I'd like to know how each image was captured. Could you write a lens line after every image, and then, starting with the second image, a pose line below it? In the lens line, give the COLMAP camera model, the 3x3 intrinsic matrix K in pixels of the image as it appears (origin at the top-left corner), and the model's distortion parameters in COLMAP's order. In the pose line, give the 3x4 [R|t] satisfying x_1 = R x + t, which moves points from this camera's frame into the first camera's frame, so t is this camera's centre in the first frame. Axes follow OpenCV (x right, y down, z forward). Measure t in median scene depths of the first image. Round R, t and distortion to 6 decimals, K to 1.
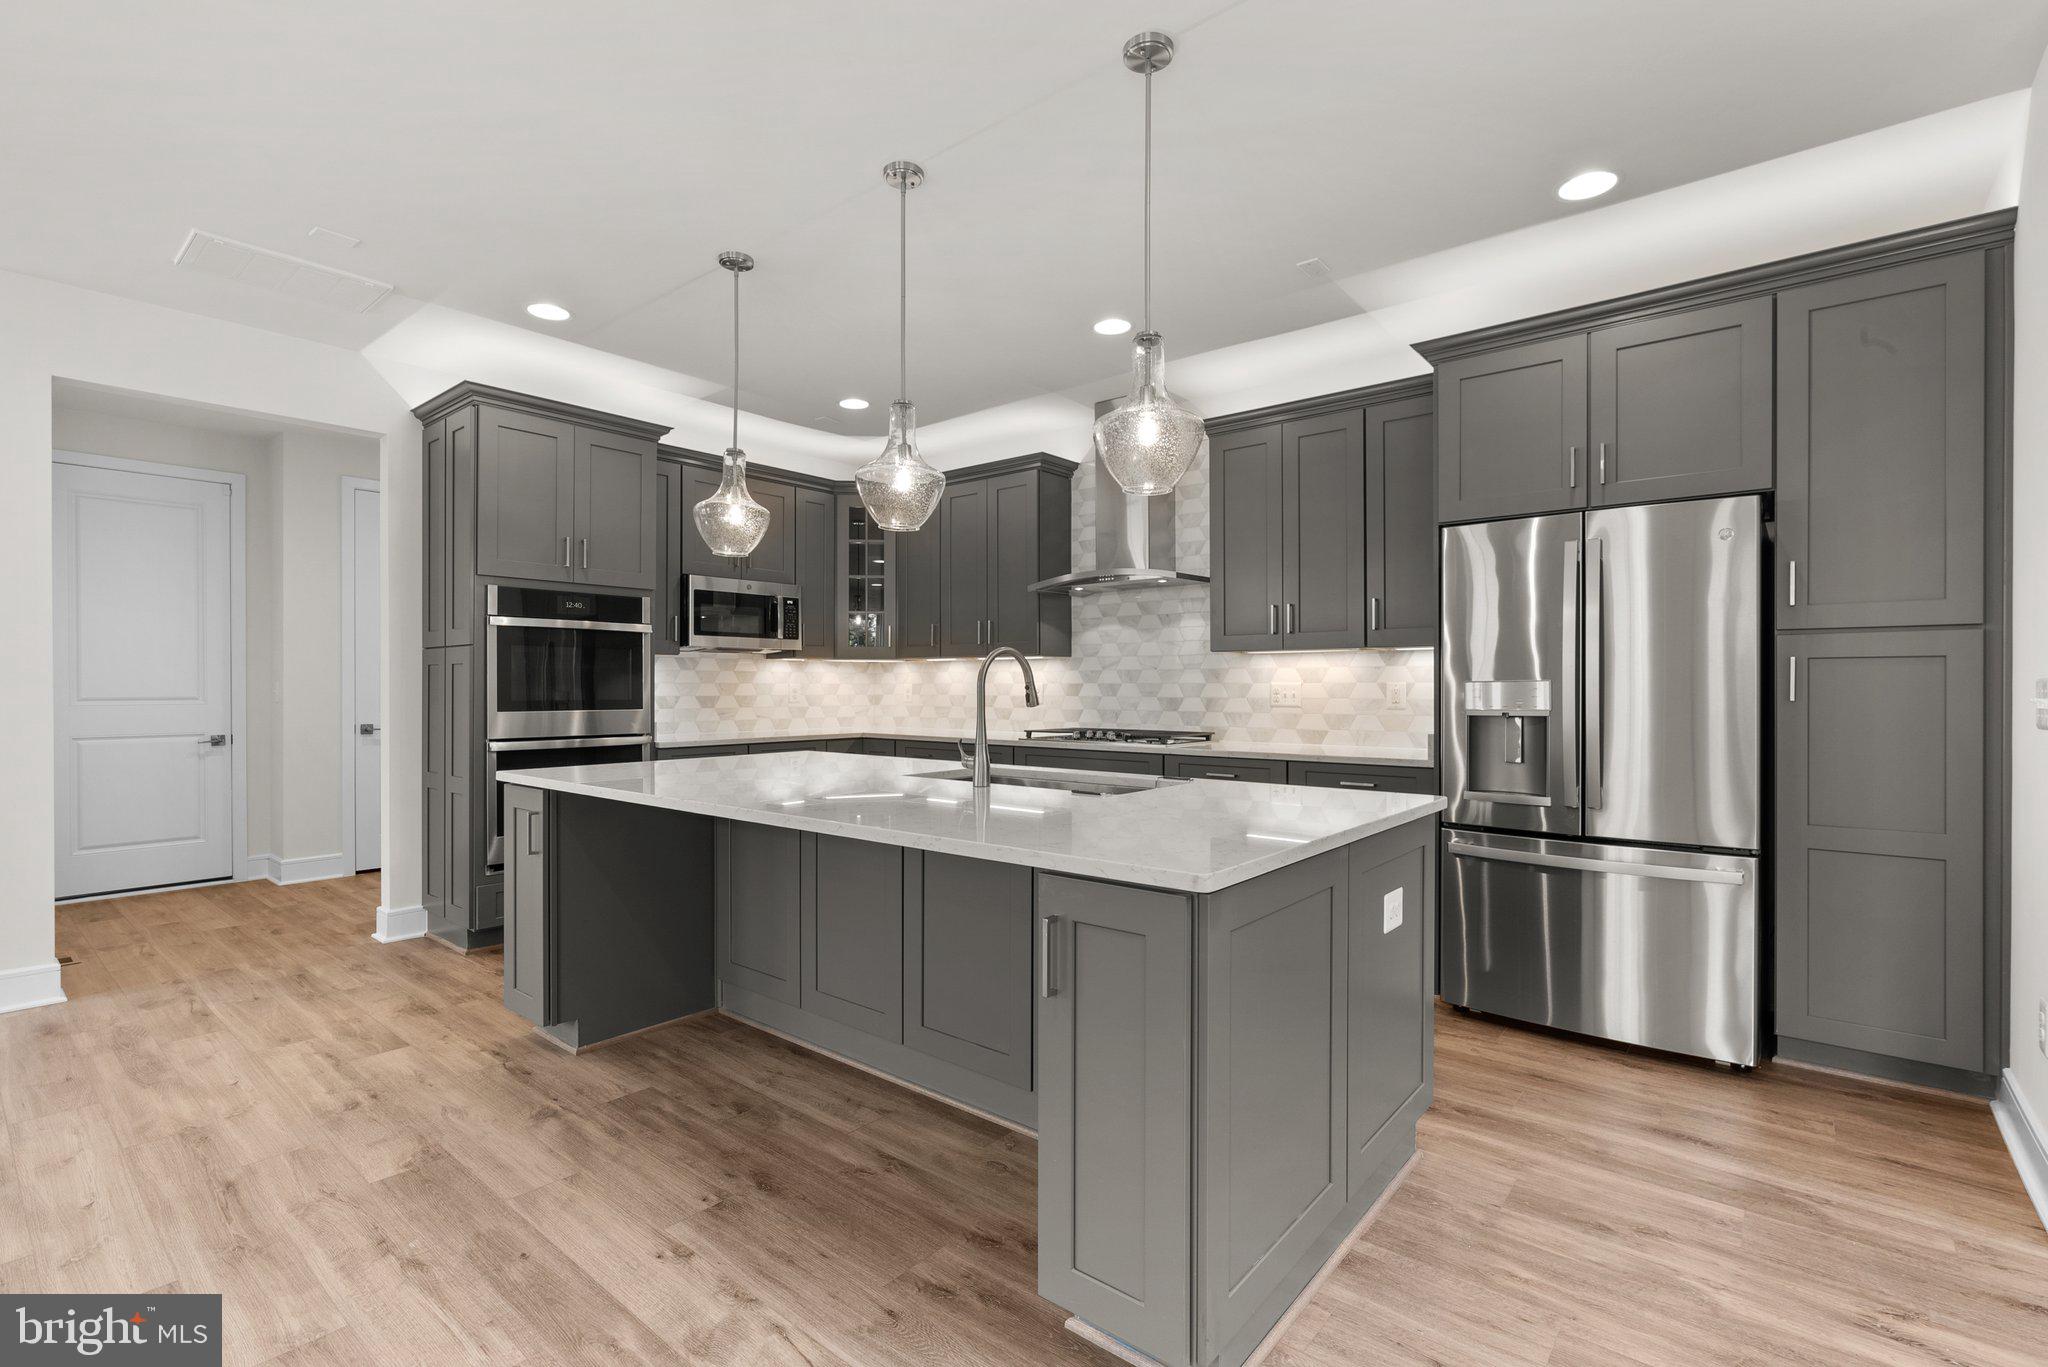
lens RADIAL K [[921.5, 0, 1022.3], [0, 921.5, 694.5], [0, 0, 1]] dist [-0.013867, 0.005590]
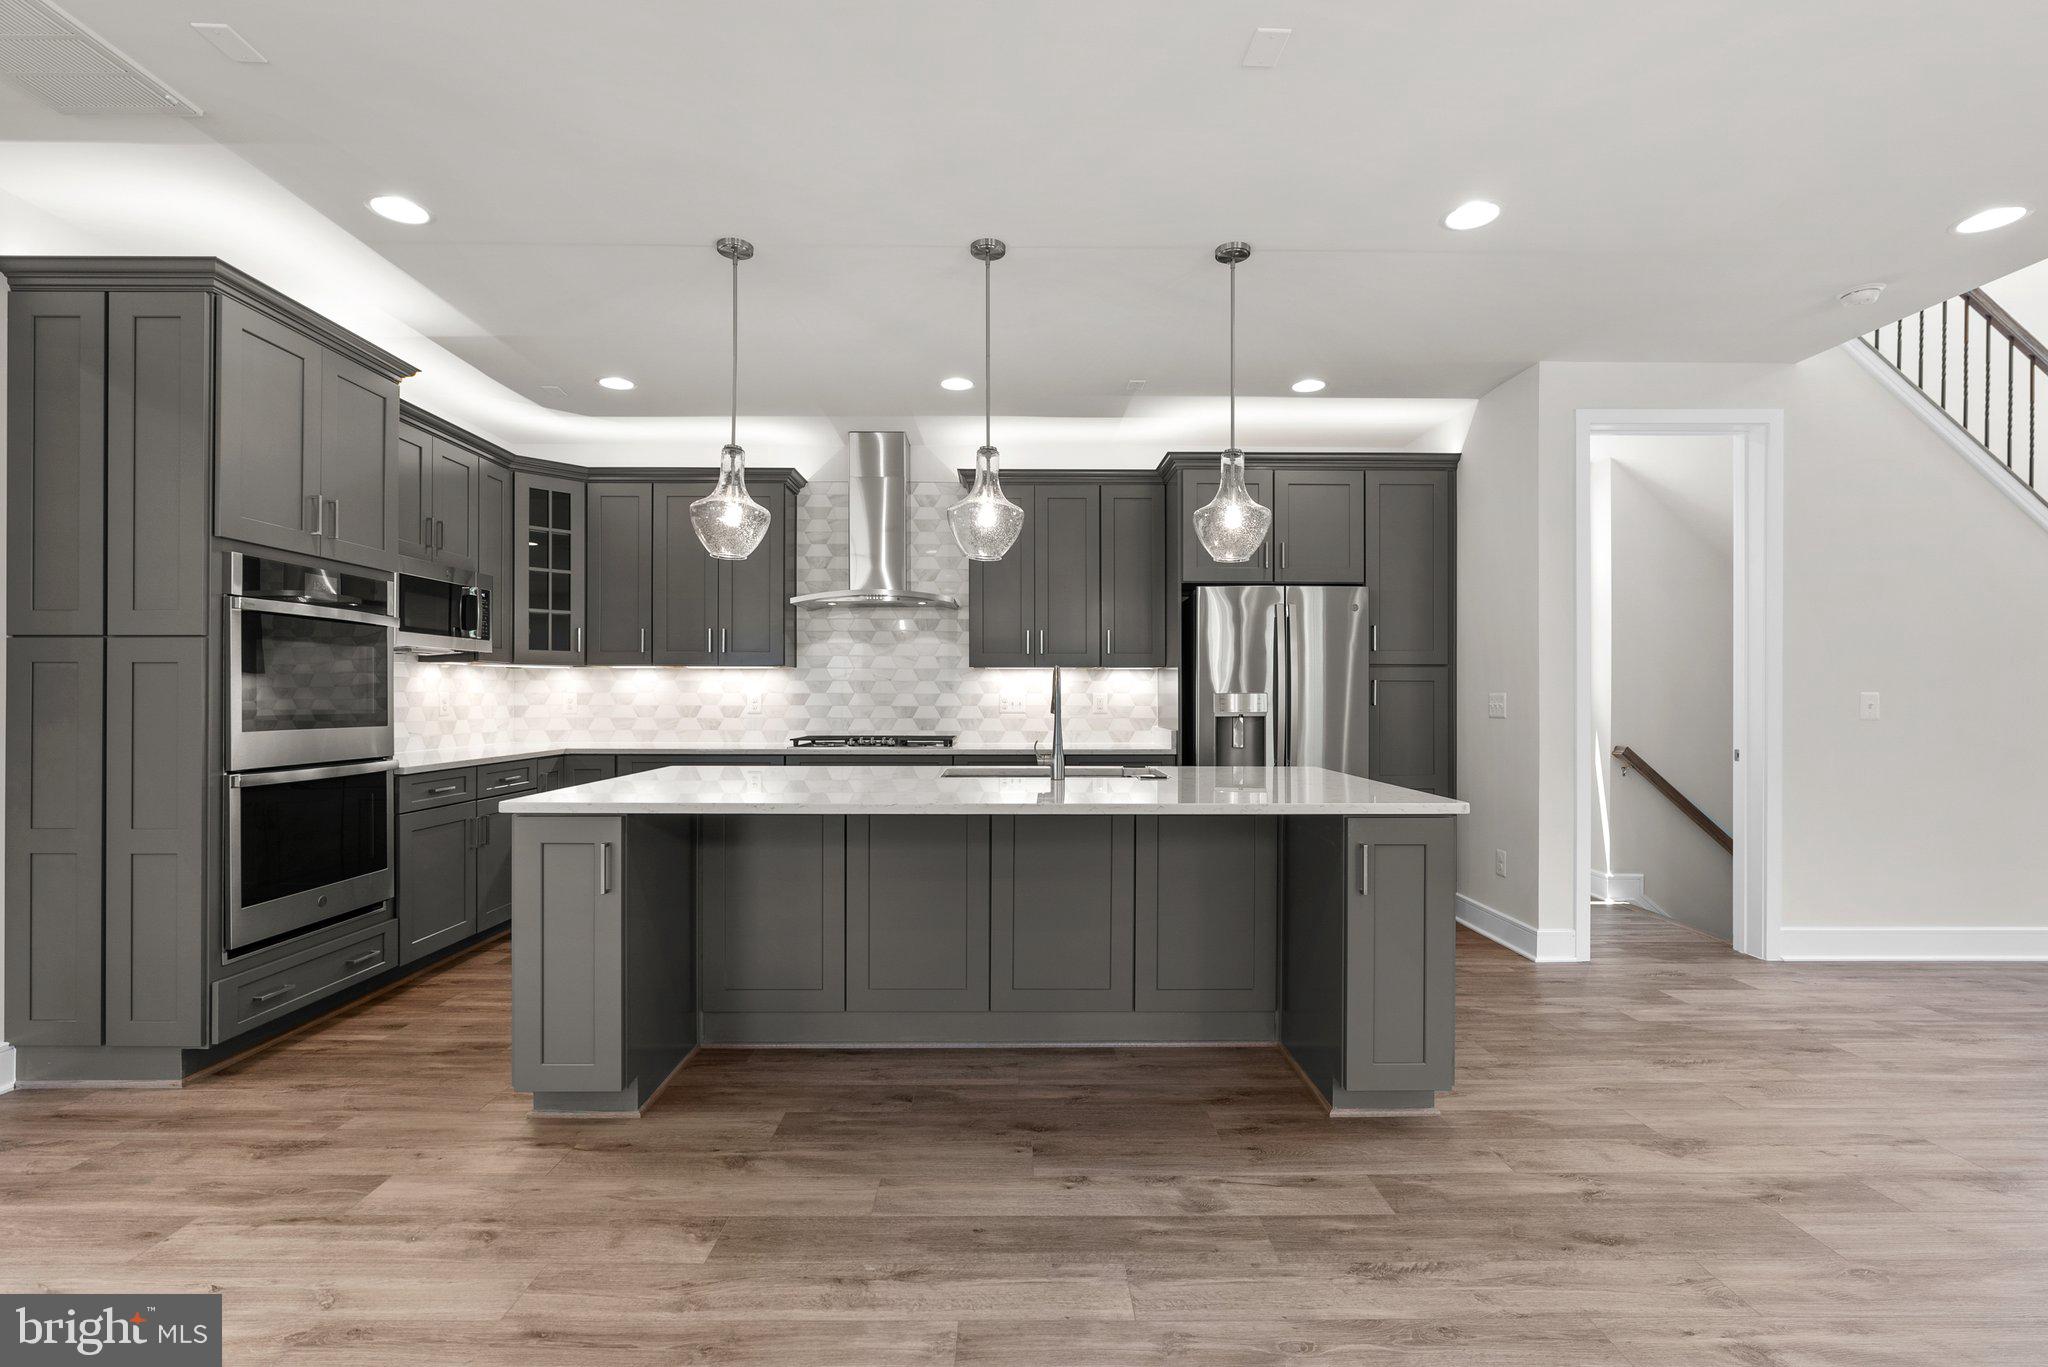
lens RADIAL K [[921.5, 0, 1025.2], [0, 921.5, 690.9], [0, 0, 1]] dist [-0.013867, 0.005590]
pose [[0.762301, 0.004048, 0.647210, -0.528044], [0.003644, 0.999938, -0.010546, -0.003317], [-0.647213, 0.010397, 0.762239, 0.060185]]
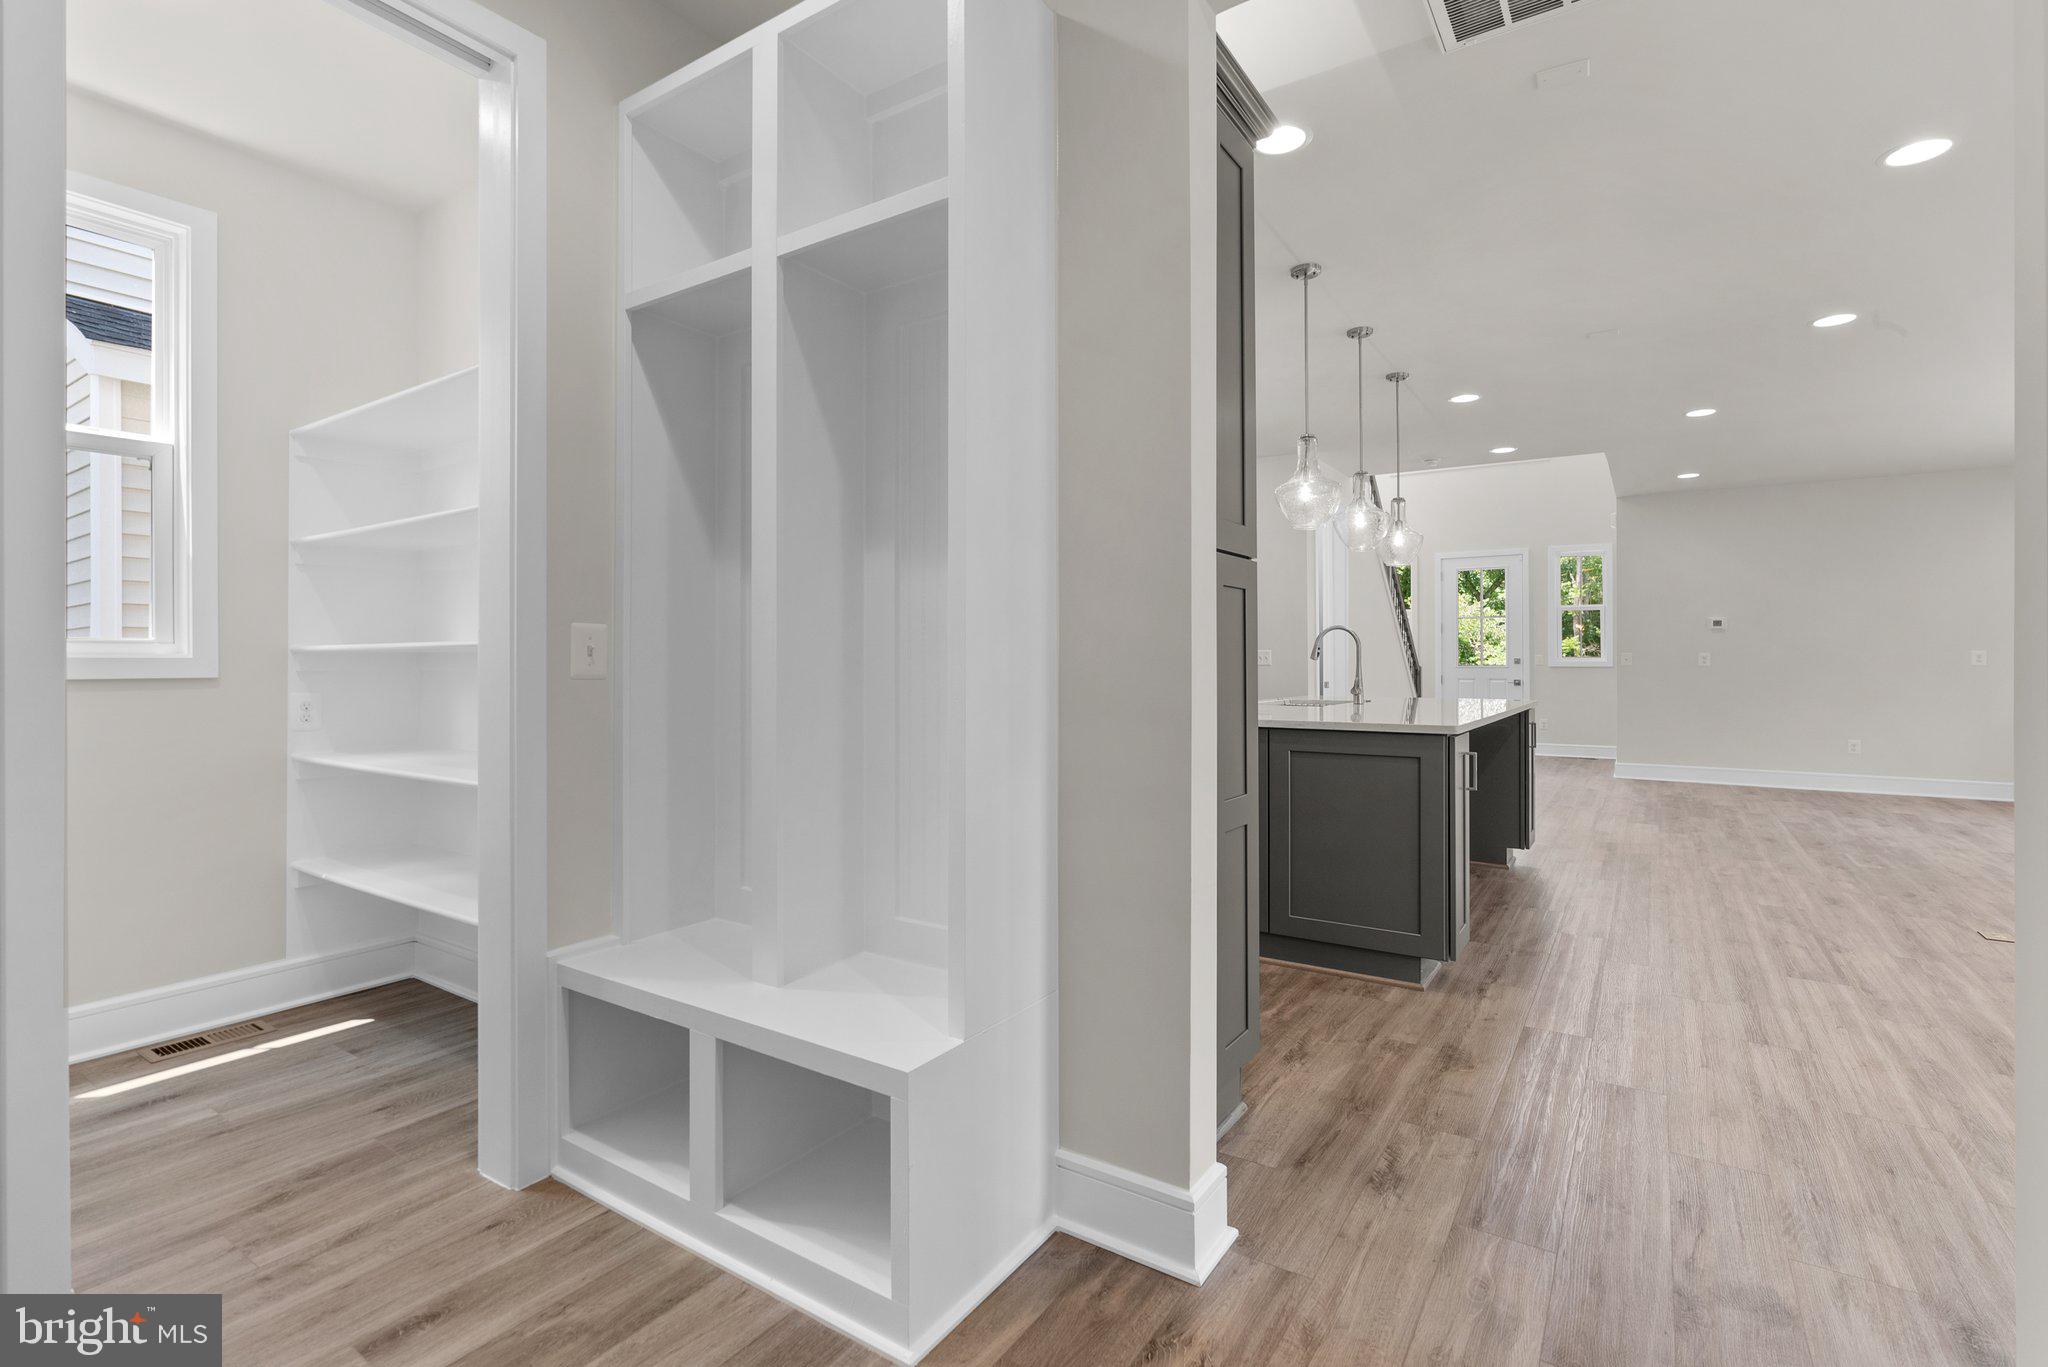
lens RADIAL K [[921.5, 0, 1024.1], [0, 921.5, 649.8], [0, 0, 1]] dist [-0.013867, 0.005590]
pose [[-0.084432, 0.013774, 0.996334, -1.078419], [0.008766, 0.999876, -0.013080, 0.007530], [-0.996391, 0.007630, -0.084542, 1.097038]]
